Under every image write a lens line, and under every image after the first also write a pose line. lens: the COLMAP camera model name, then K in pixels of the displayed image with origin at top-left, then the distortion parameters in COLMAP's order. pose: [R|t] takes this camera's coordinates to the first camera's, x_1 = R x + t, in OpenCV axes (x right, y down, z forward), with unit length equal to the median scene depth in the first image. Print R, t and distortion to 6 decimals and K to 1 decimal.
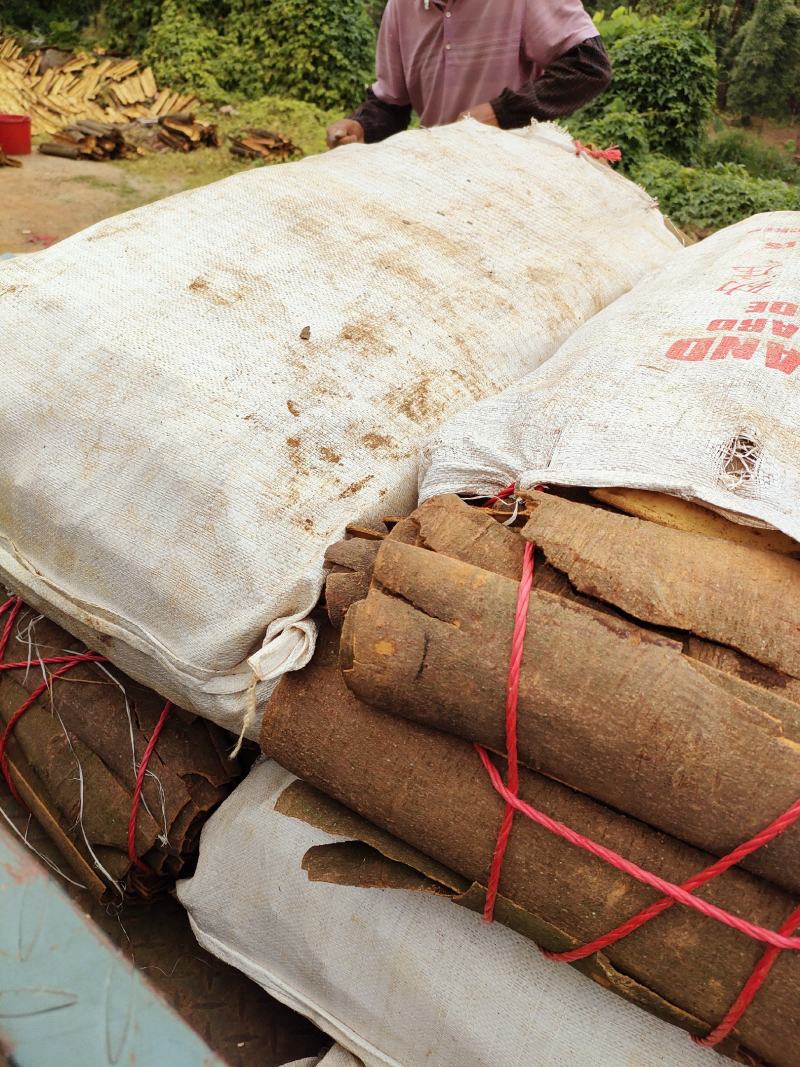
lens RADIAL K [[811.1, 0, 405.1], [0, 811.1, 534.7], [0, 0, 1]] dist [0.061240, -0.035189]
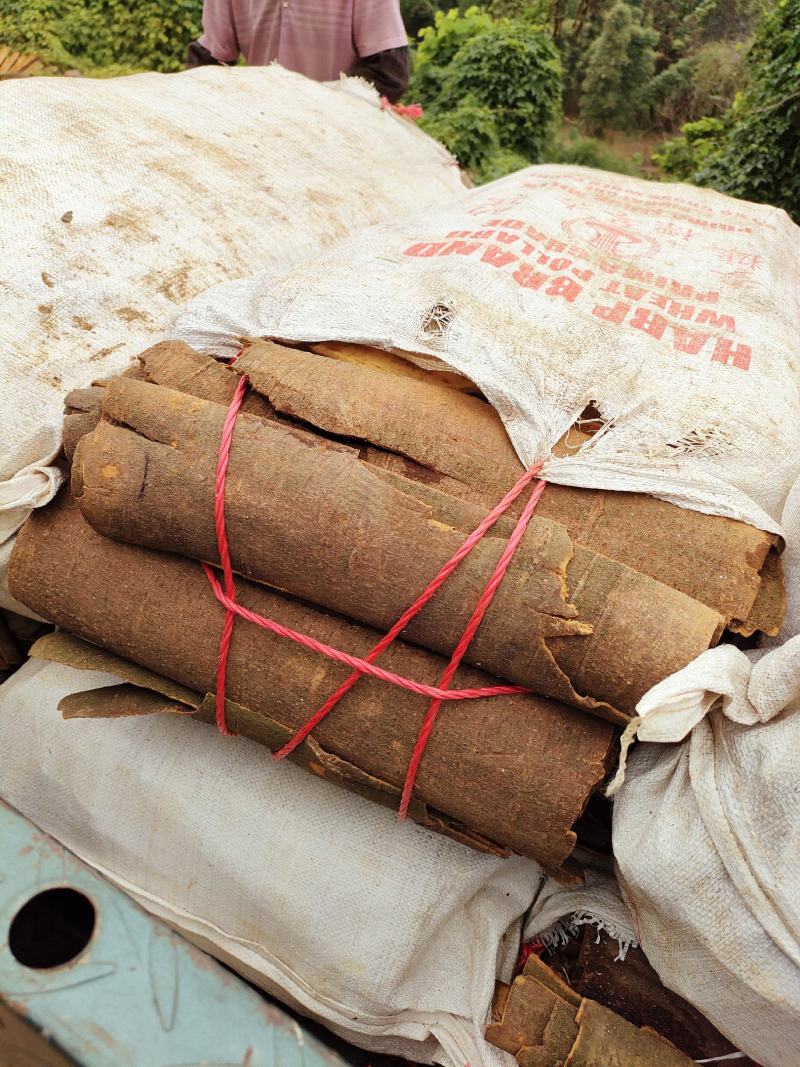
lens RADIAL K [[811.1, 0, 401.0], [0, 811.1, 526.0], [0, 0, 1]] dist [0.061240, -0.035189]
pose [[0.987849, -0.008038, 0.155206, 0.156857], [0.007669, 0.999966, 0.002978, 0.175048], [-0.155225, -0.001751, 0.987878, -0.126107]]
